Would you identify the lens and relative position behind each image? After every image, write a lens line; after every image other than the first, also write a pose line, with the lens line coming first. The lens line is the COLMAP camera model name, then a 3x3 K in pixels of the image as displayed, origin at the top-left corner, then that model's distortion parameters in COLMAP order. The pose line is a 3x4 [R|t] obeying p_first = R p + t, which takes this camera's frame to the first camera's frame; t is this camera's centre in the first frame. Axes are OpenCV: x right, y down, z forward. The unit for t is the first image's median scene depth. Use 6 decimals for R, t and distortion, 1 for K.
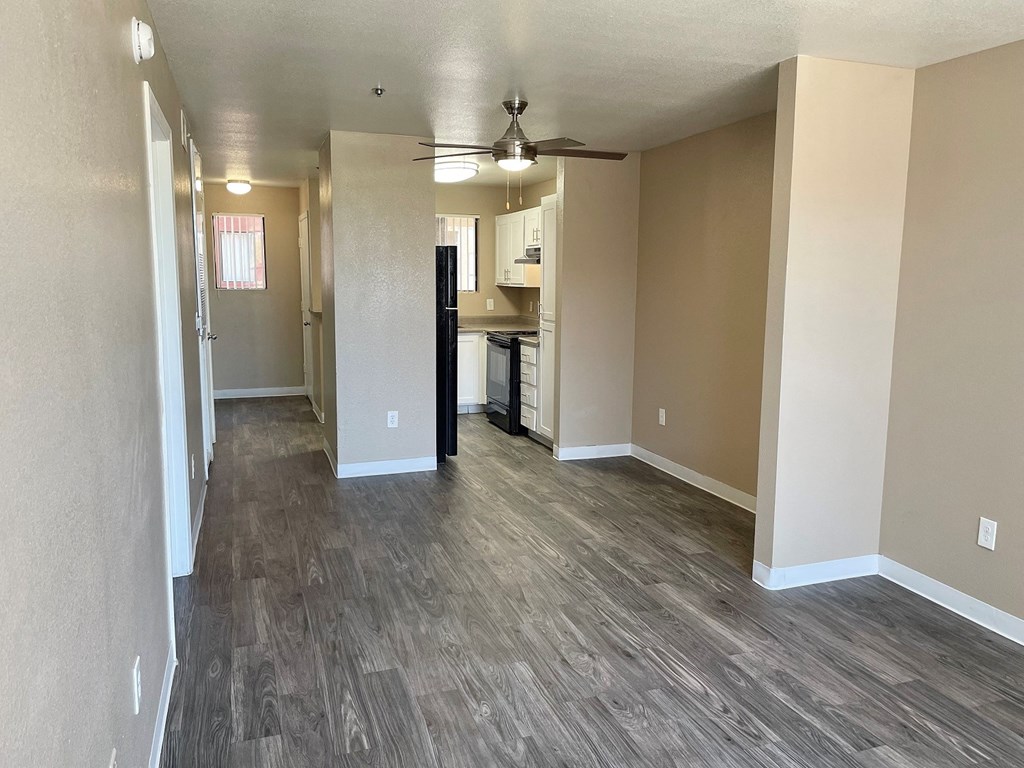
lens RADIAL K [[773.2, 0, 512.0], [0, 773.2, 384.0], [0, 0, 1]] dist [0.087130, -0.149392]
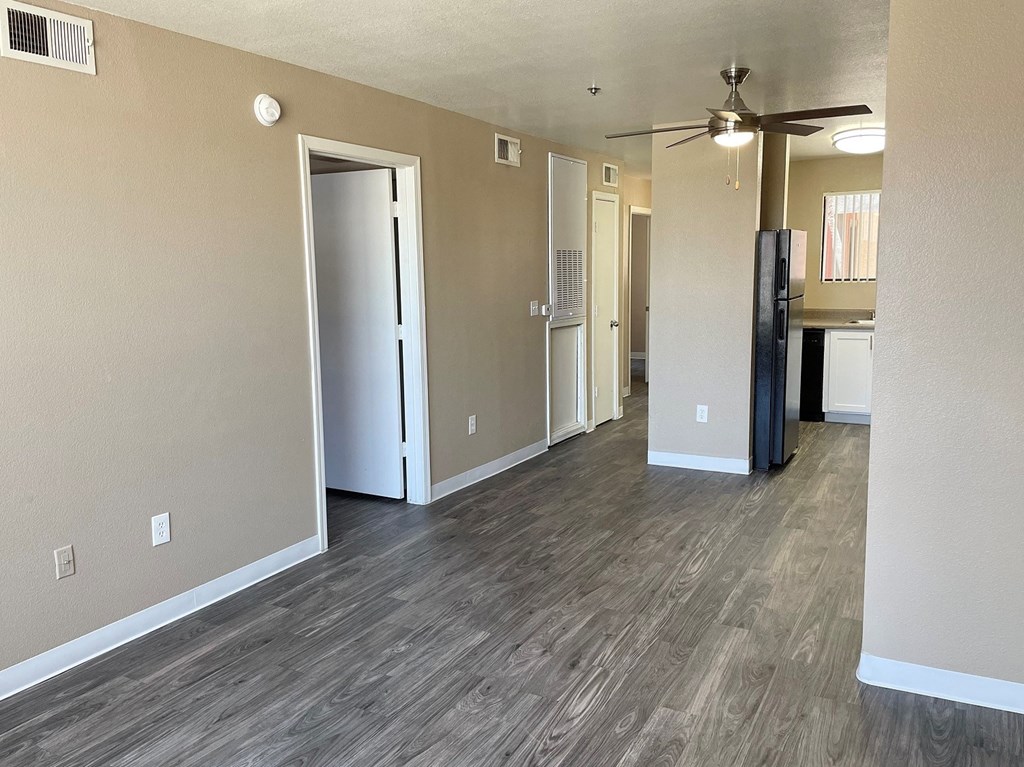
lens RADIAL K [[802.6, 0, 512.0], [0, 802.6, 383.5], [0, 0, 1]] dist [0.077384, -0.118596]
pose [[0.667884, 0.089724, -0.738838, 0.701510], [-0.085546, 0.995382, 0.043548, -0.025018], [0.739333, 0.034120, 0.672475, 0.241496]]
